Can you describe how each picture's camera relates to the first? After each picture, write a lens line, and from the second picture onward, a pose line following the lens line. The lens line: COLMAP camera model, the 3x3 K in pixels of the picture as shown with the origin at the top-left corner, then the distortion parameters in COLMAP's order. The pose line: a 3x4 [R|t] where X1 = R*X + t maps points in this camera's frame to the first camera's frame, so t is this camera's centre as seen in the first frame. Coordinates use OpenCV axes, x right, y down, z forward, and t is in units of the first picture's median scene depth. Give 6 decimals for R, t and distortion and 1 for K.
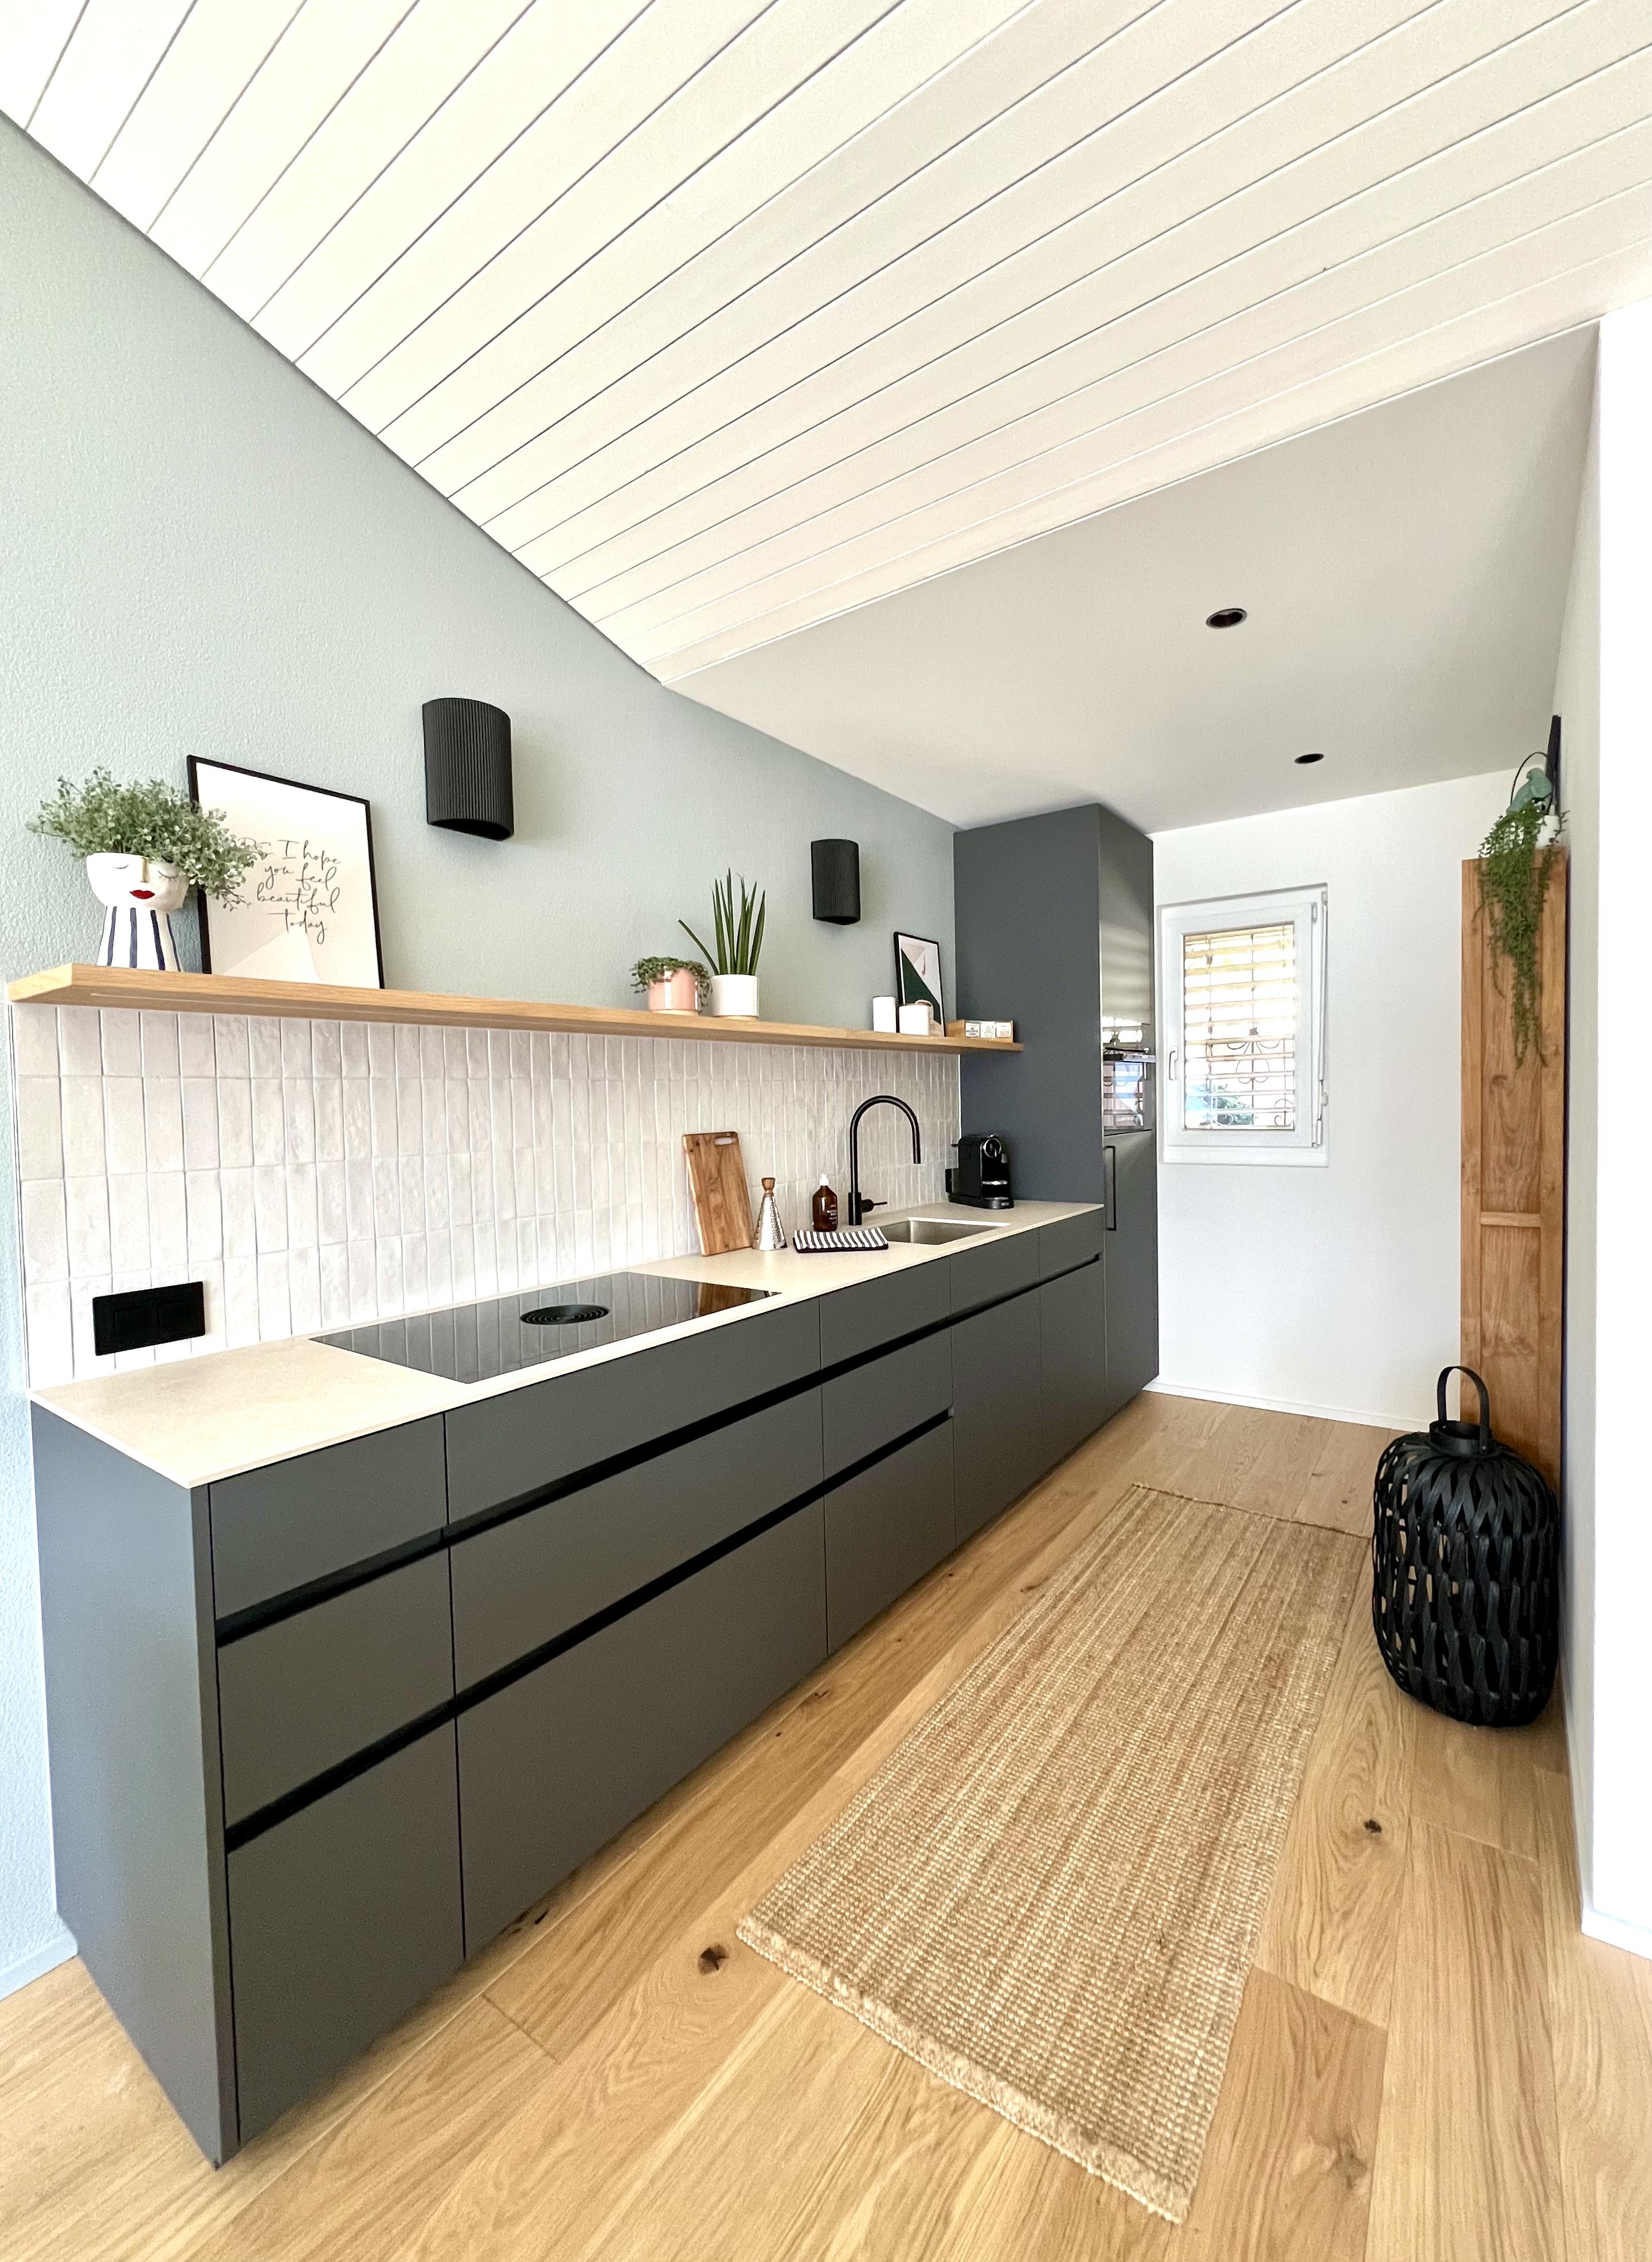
lens RADIAL K [[903.7, 0, 845.8], [0, 903.7, 1125.3], [0, 0, 1]] dist [-0.008327, 0.000665]
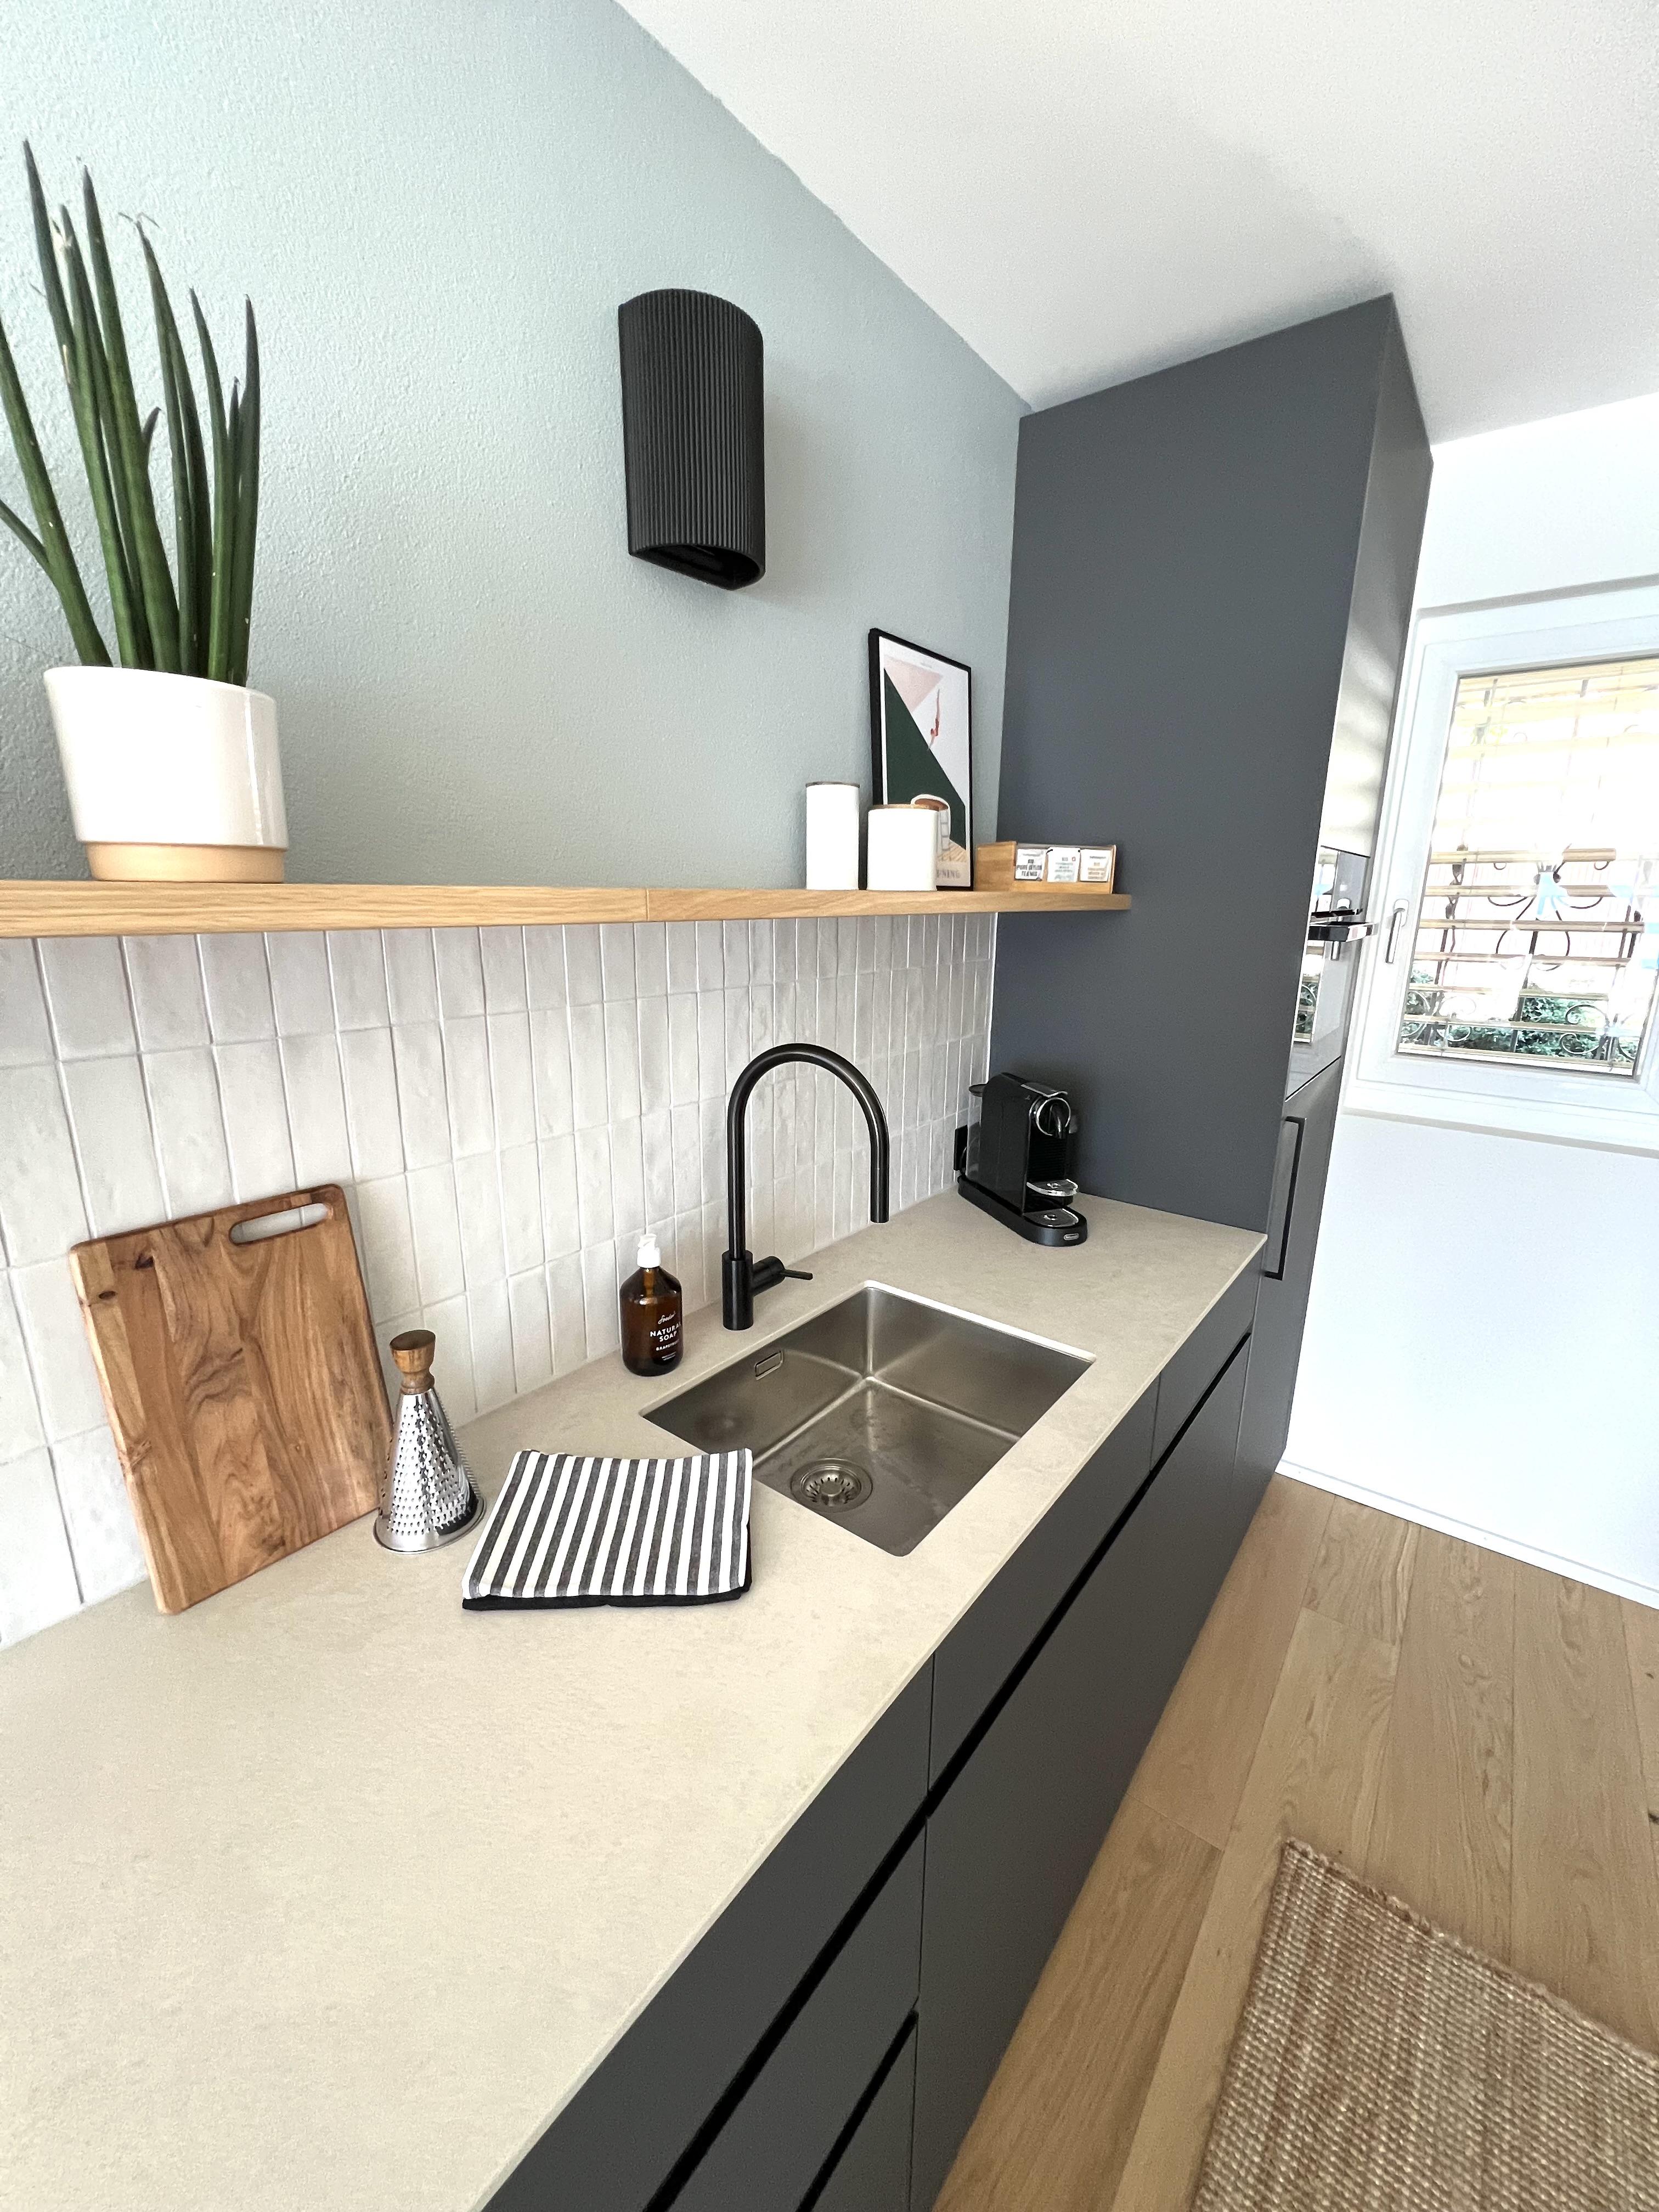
lens RADIAL K [[887.1, 0, 831.0], [0, 887.1, 1093.0], [0, 0, 1]] dist [-0.002280, 0.000633]
pose [[0.998412, 0.044947, -0.033963, 0.082067], [-0.037436, 0.979844, 0.196227, -0.108603], [0.042098, -0.194643, 0.979970, 0.744756]]
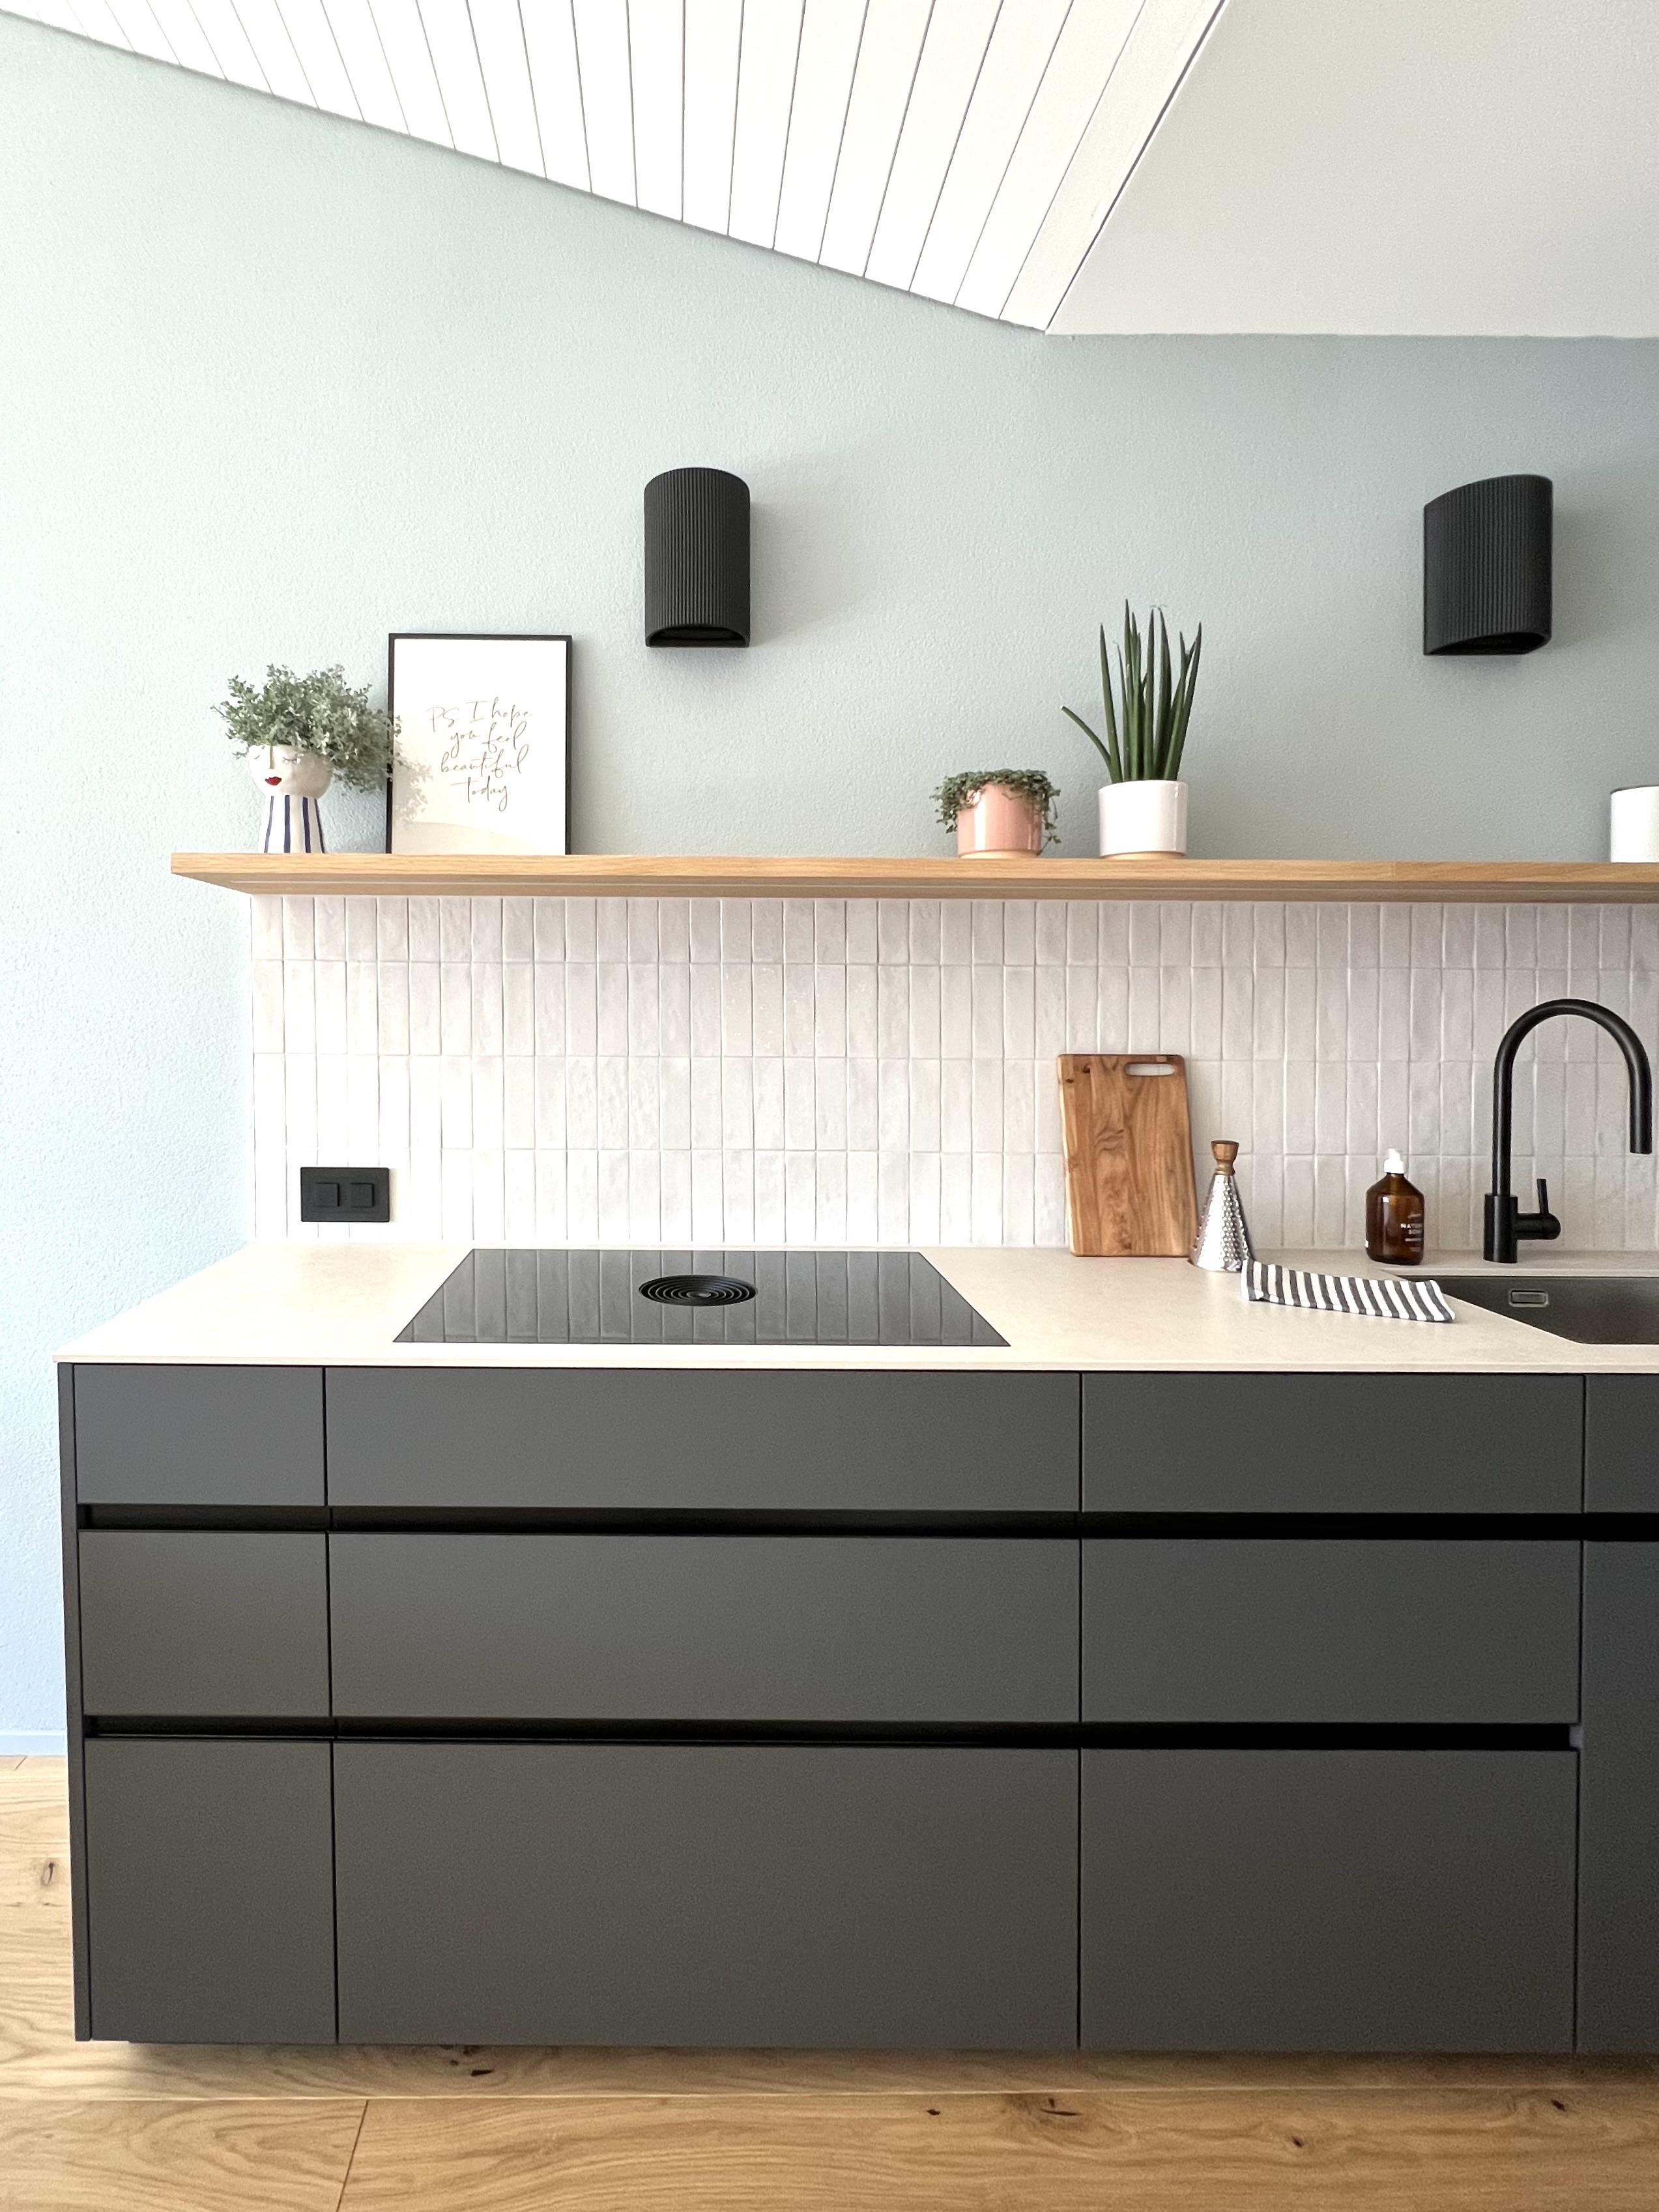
lens RADIAL K [[1066.0, 0, 679.0], [0, 1066.0, 1040.8], [0, 0, 1]] dist [-0.012921, 0.003116]
pose [[0.583799, 0.047359, -0.810516, 0.264956], [-0.042895, 0.998702, 0.027458, -0.007674], [0.810764, 0.018737, 0.585073, 0.366420]]
